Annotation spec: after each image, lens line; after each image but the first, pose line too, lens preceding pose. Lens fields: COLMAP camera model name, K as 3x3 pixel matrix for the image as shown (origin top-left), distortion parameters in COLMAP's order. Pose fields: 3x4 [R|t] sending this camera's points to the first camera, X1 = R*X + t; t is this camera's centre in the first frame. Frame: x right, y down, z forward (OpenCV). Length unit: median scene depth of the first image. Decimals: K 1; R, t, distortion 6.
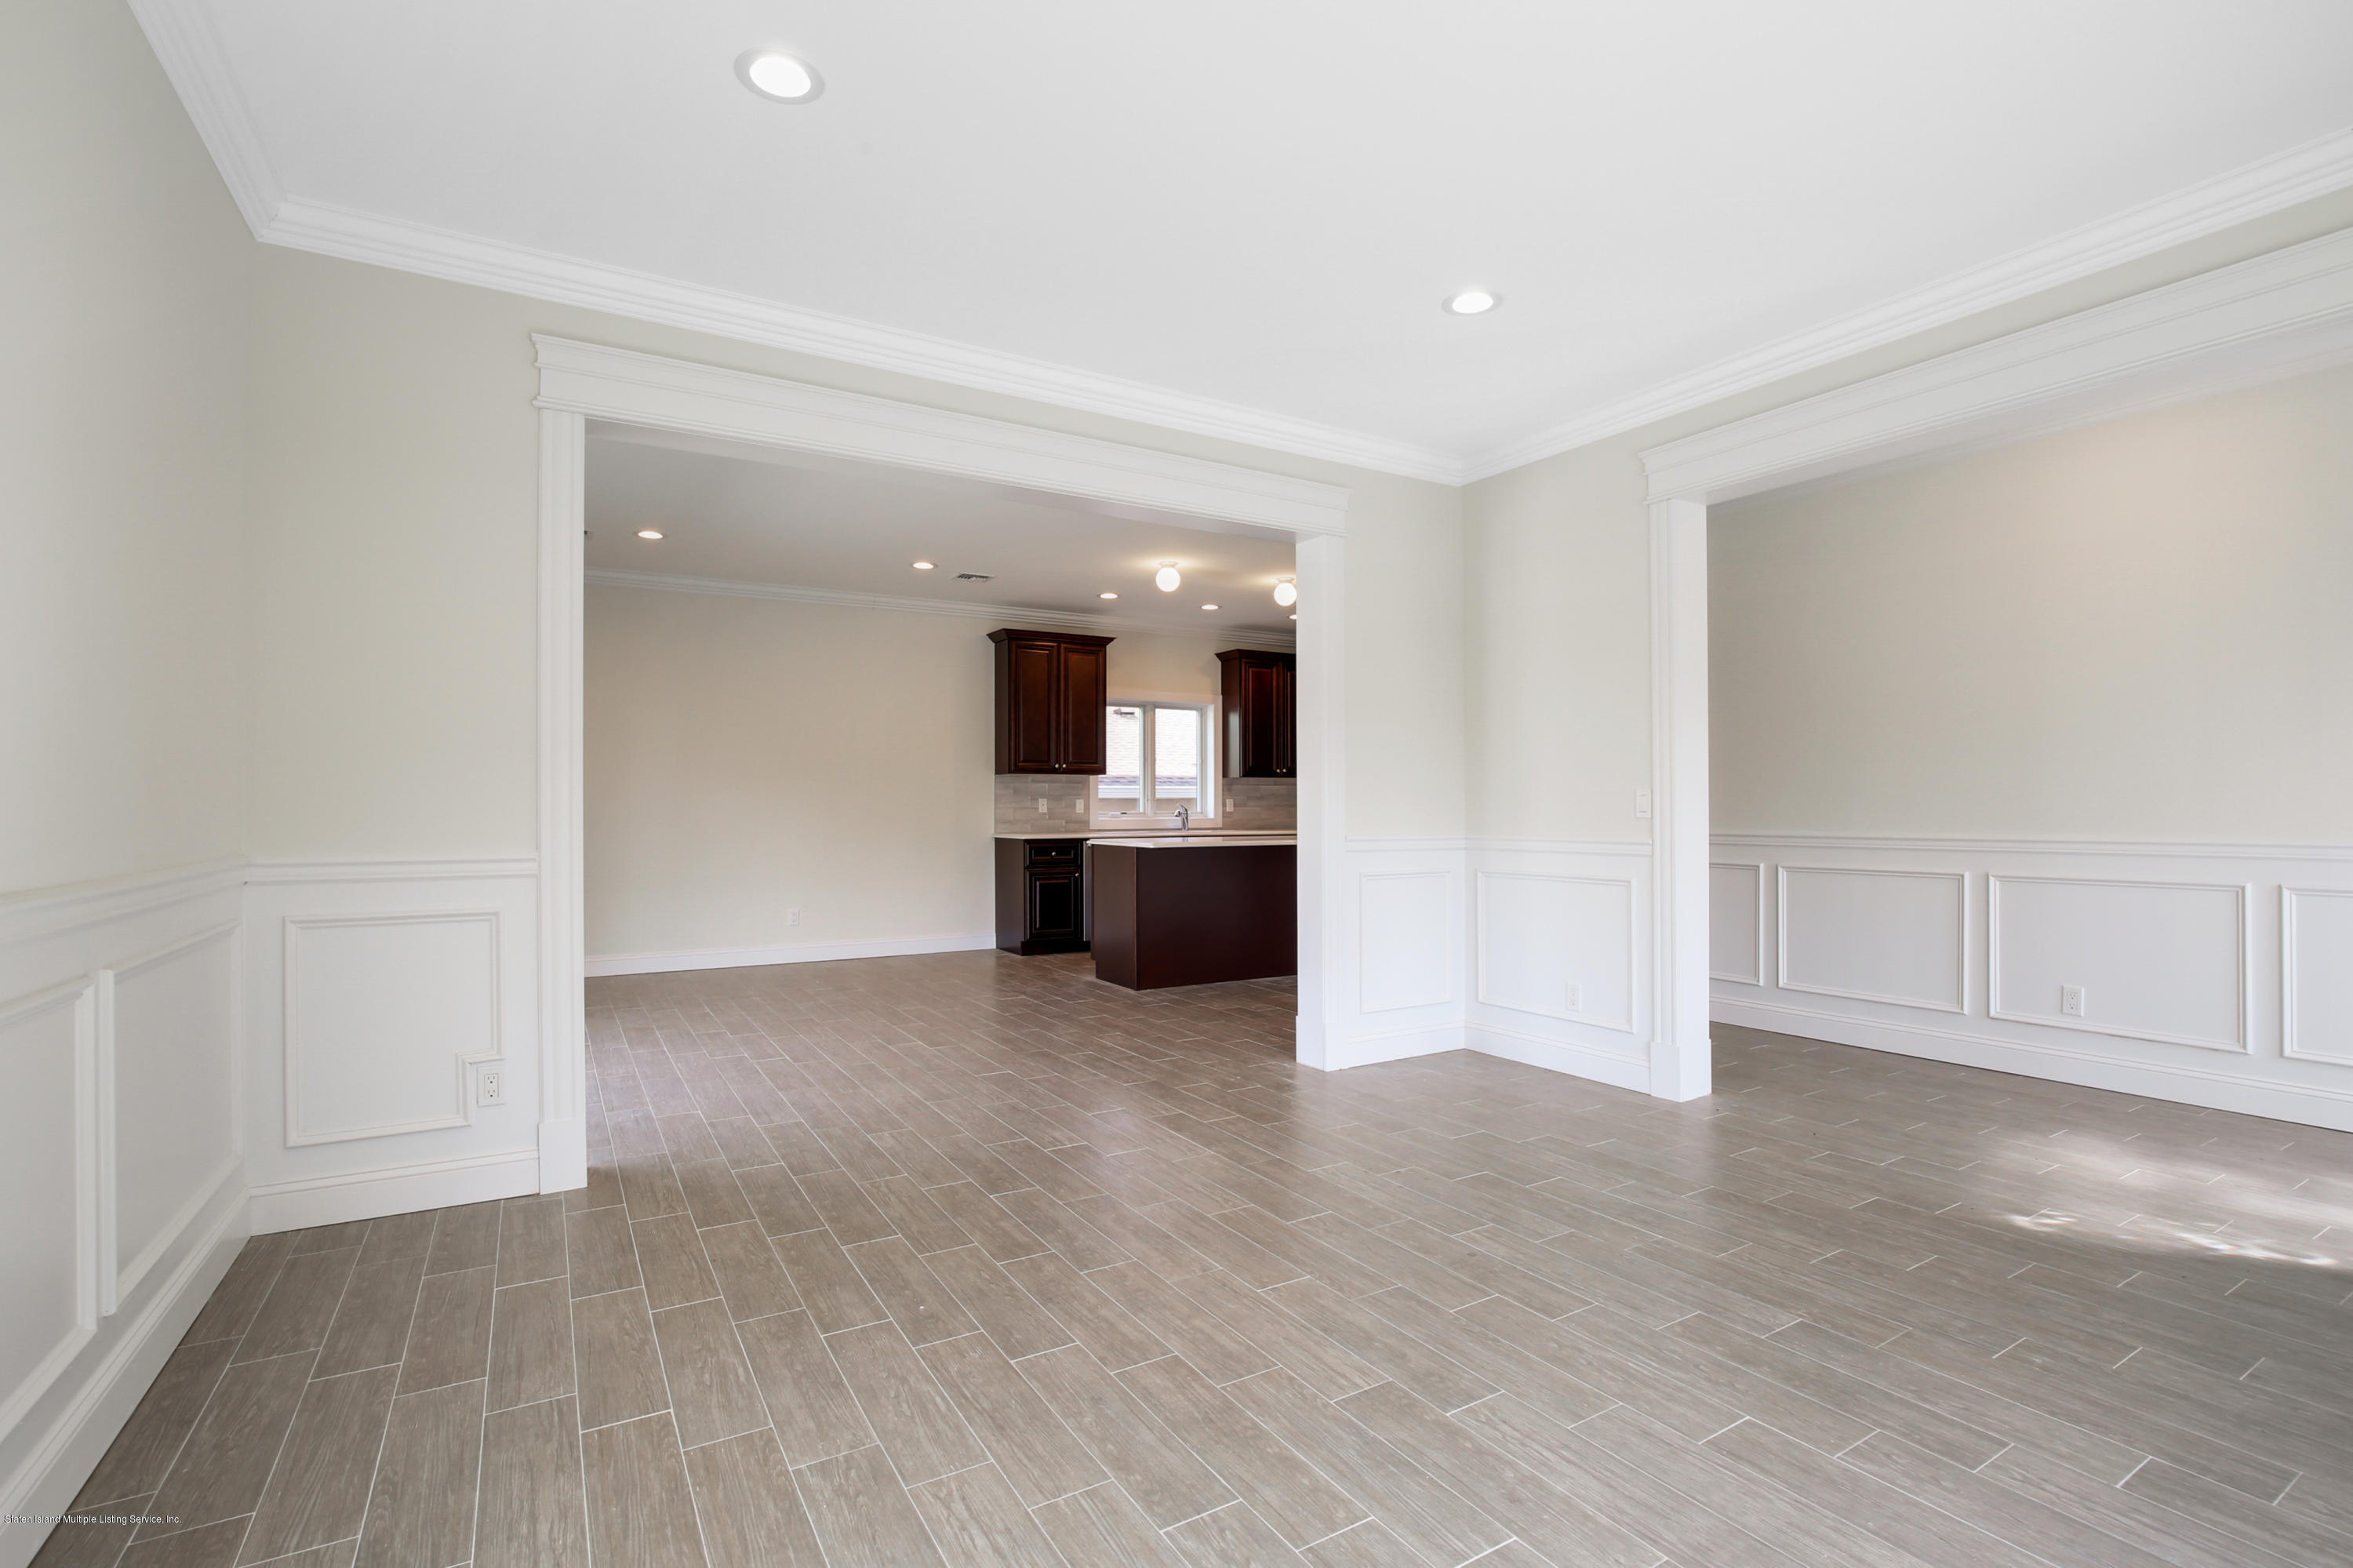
lens RADIAL K [[1067.4, 0, 1189.7], [0, 1067.4, 781.9], [0, 0, 1]] dist [-0.027784, -0.000209]
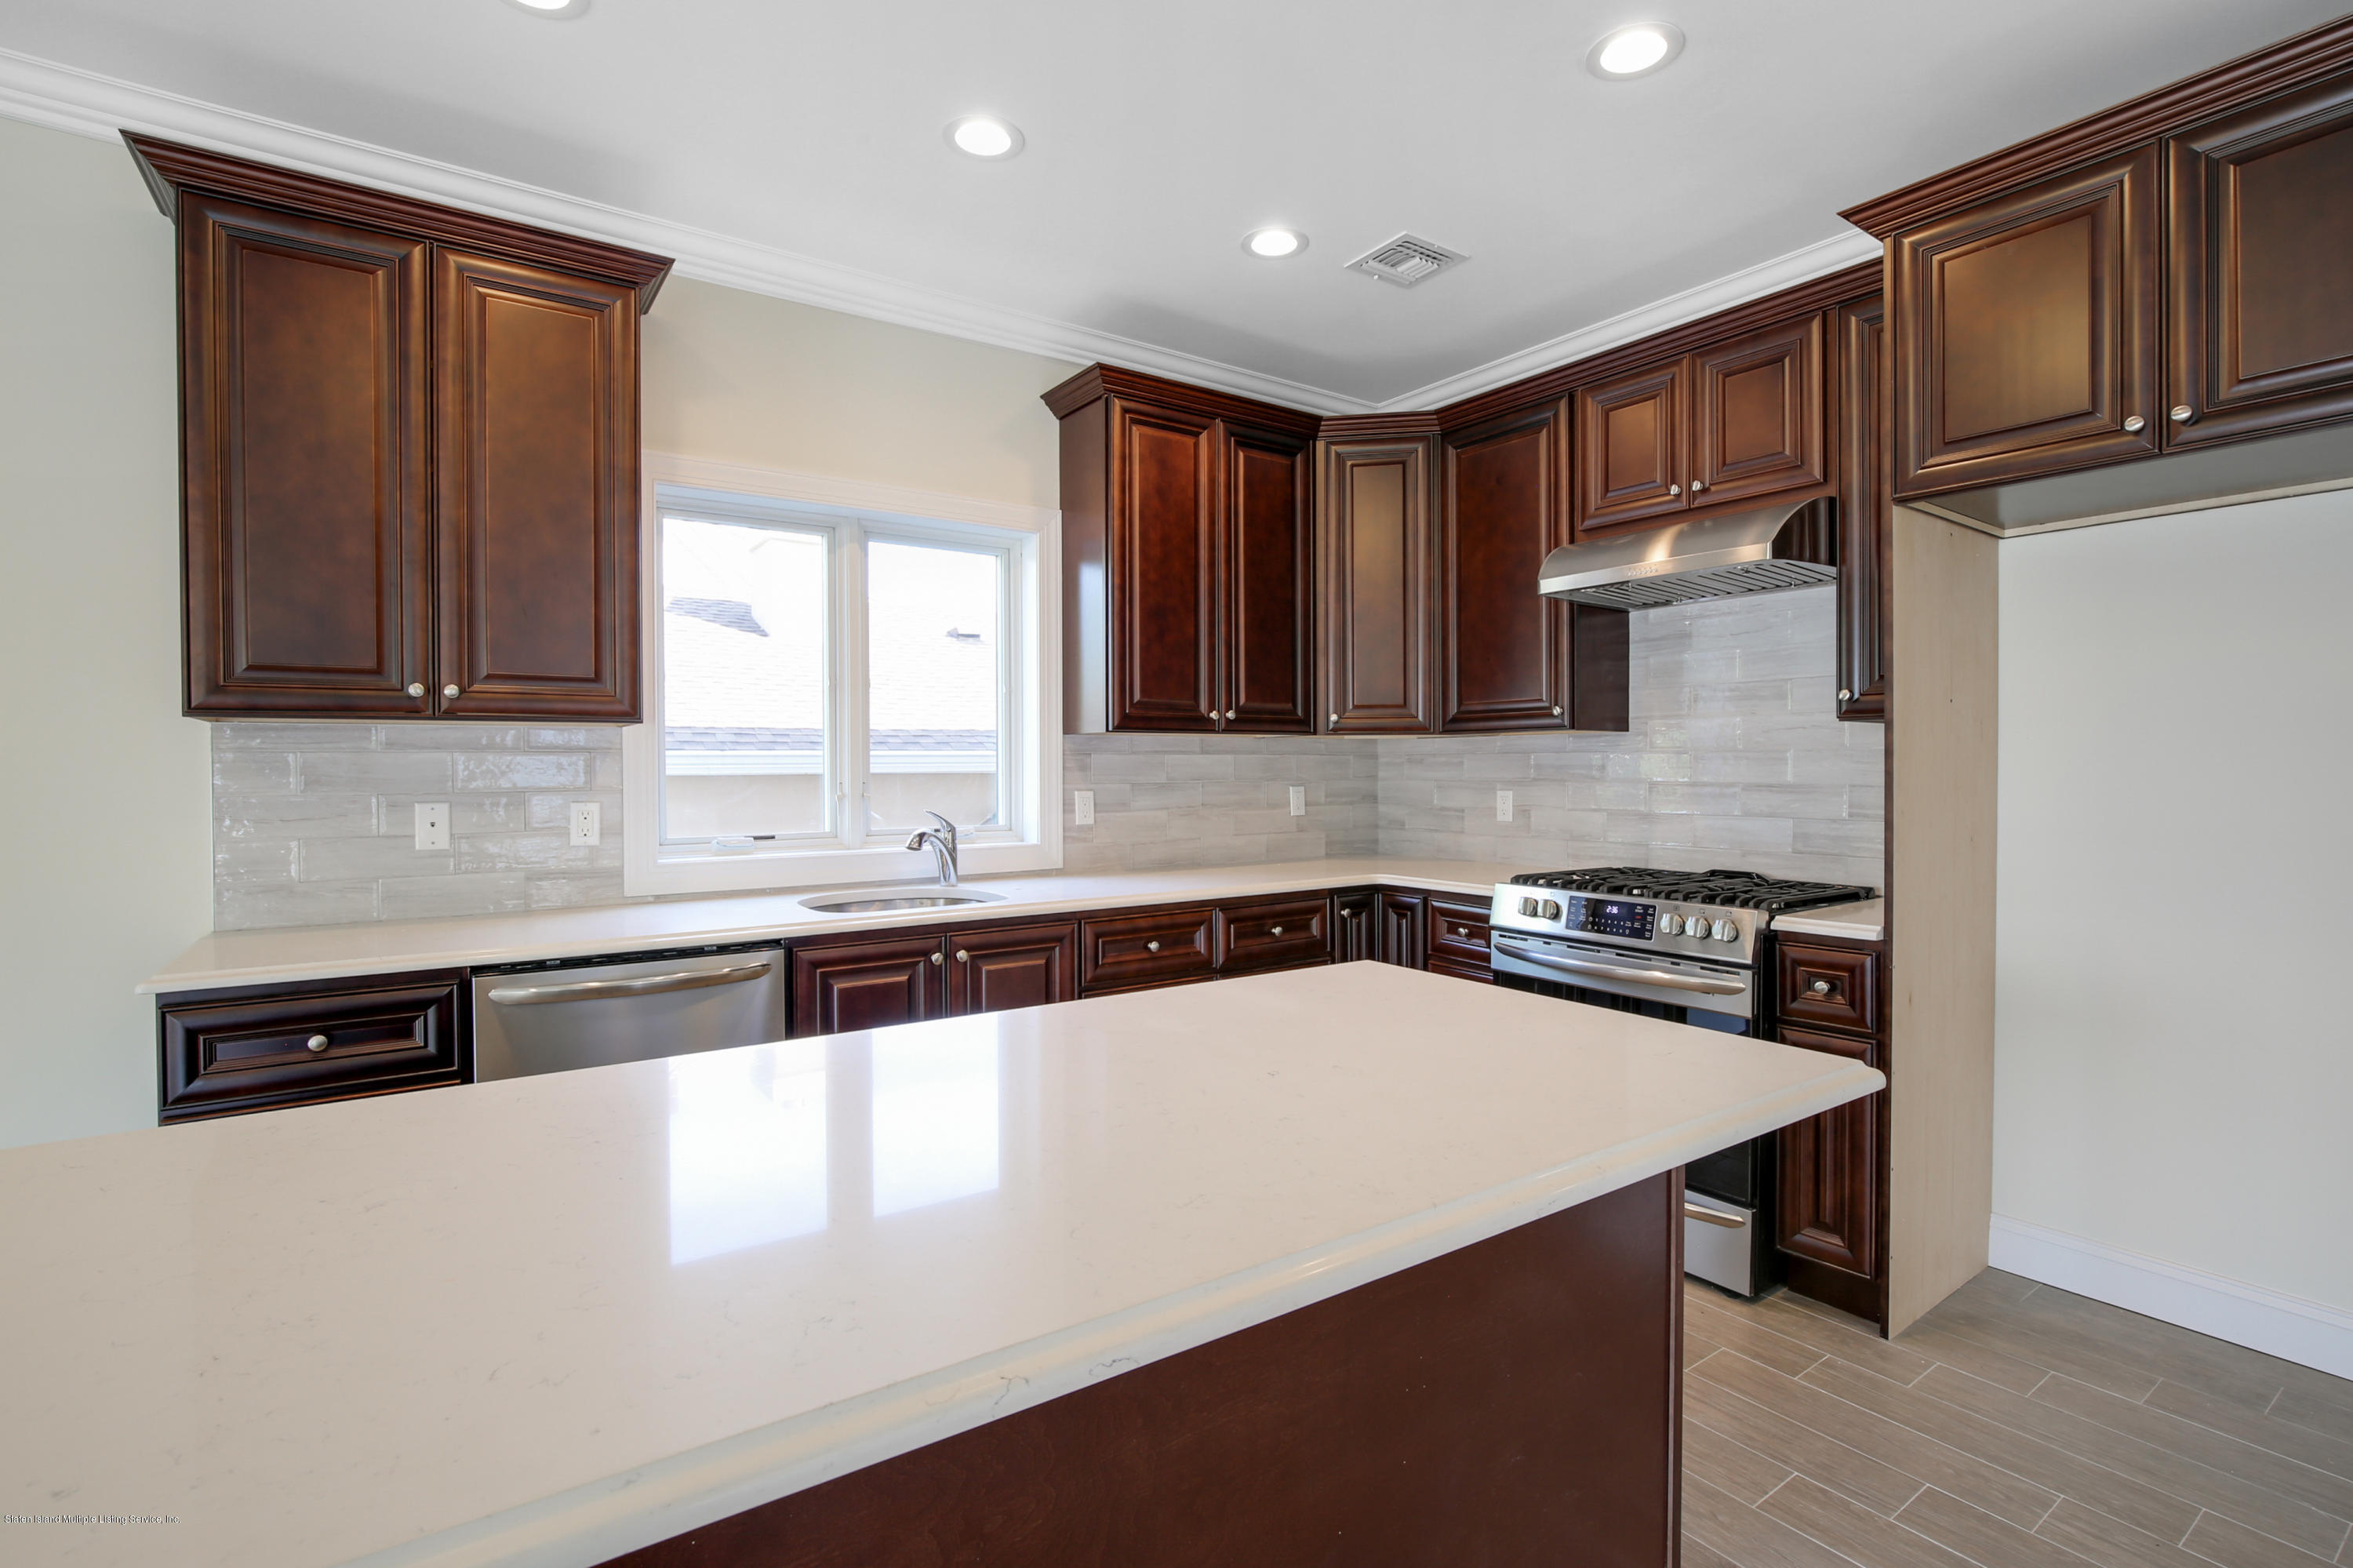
lens RADIAL K [[1095.1, 0, 1168.6], [0, 1095.1, 776.3], [0, 0, 1]] dist [-0.016987, 0.000033]
pose [[0.998121, -0.002561, 0.061224, 0.048029], [0.000573, 0.999473, 0.032463, -0.001506], [-0.061274, -0.032367, 0.997596, 0.678814]]
